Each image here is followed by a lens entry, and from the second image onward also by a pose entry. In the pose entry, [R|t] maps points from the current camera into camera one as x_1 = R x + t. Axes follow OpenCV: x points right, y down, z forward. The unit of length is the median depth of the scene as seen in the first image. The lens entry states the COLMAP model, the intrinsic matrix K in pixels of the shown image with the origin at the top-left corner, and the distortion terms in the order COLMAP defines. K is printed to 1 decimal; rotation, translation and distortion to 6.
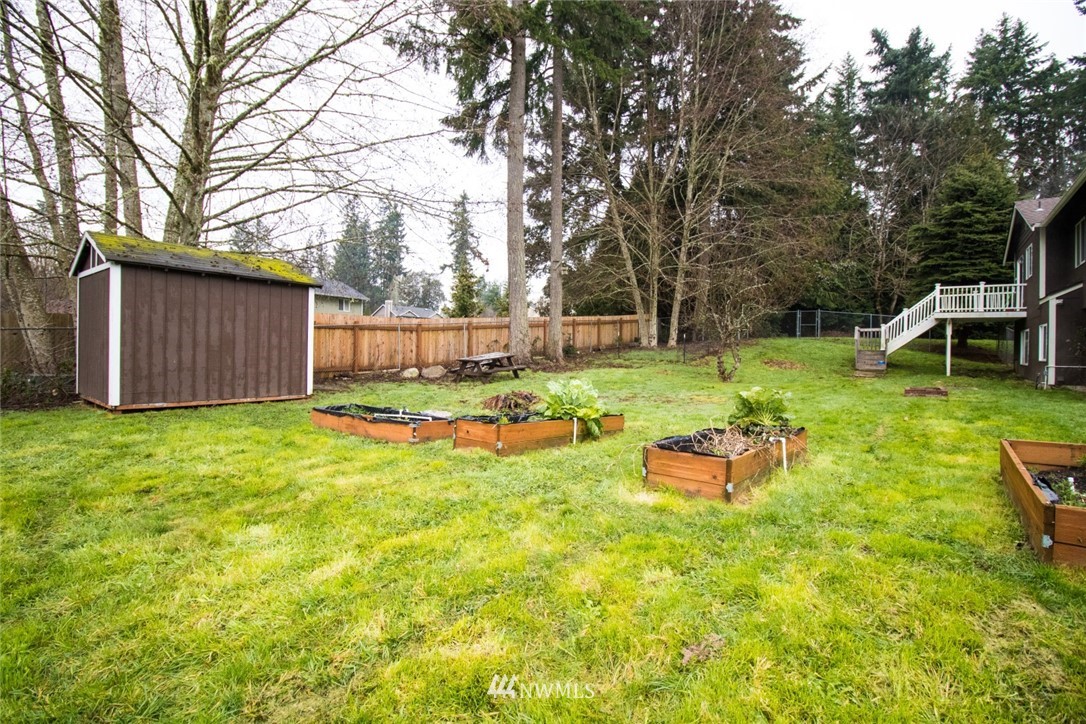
lens RADIAL K [[521.4, 0, 541.6], [0, 521.4, 356.1], [0, 0, 1]] dist [-0.017172, -0.003632]
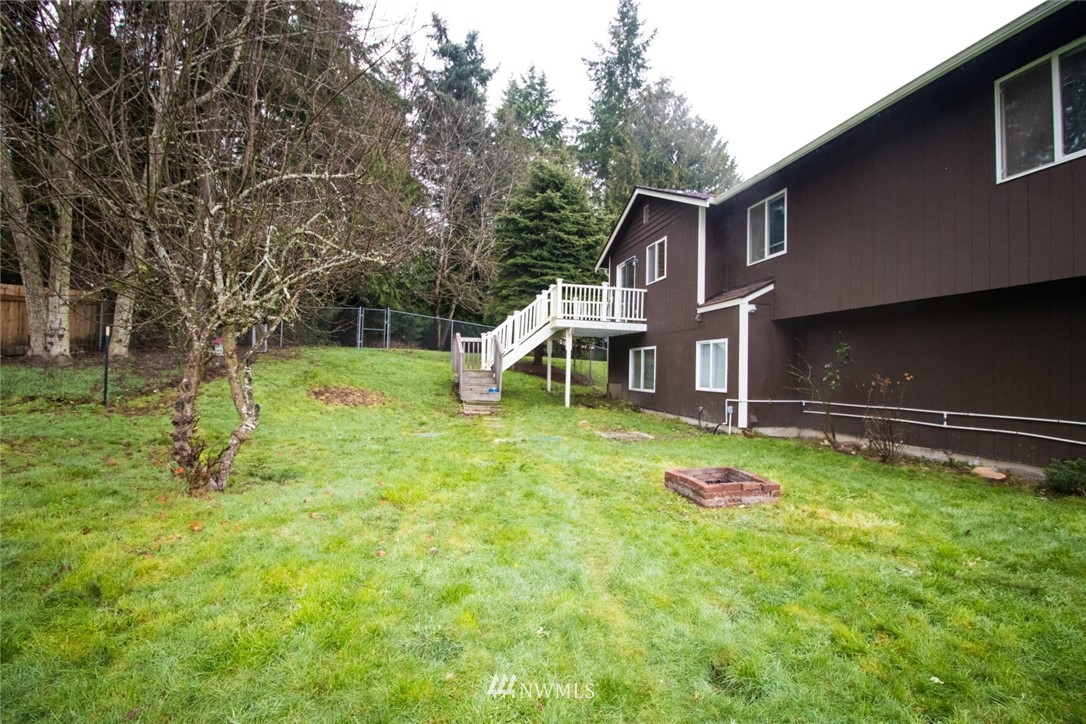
lens RADIAL K [[521.4, 0, 545.8], [0, 521.4, 364.0], [0, 0, 1]] dist [-0.017172, -0.003632]
pose [[0.660887, 0.011438, 0.750398, 0.174969], [-0.008389, 0.999934, -0.007853, -0.013247], [-0.750439, -0.001105, 0.660939, 0.438195]]
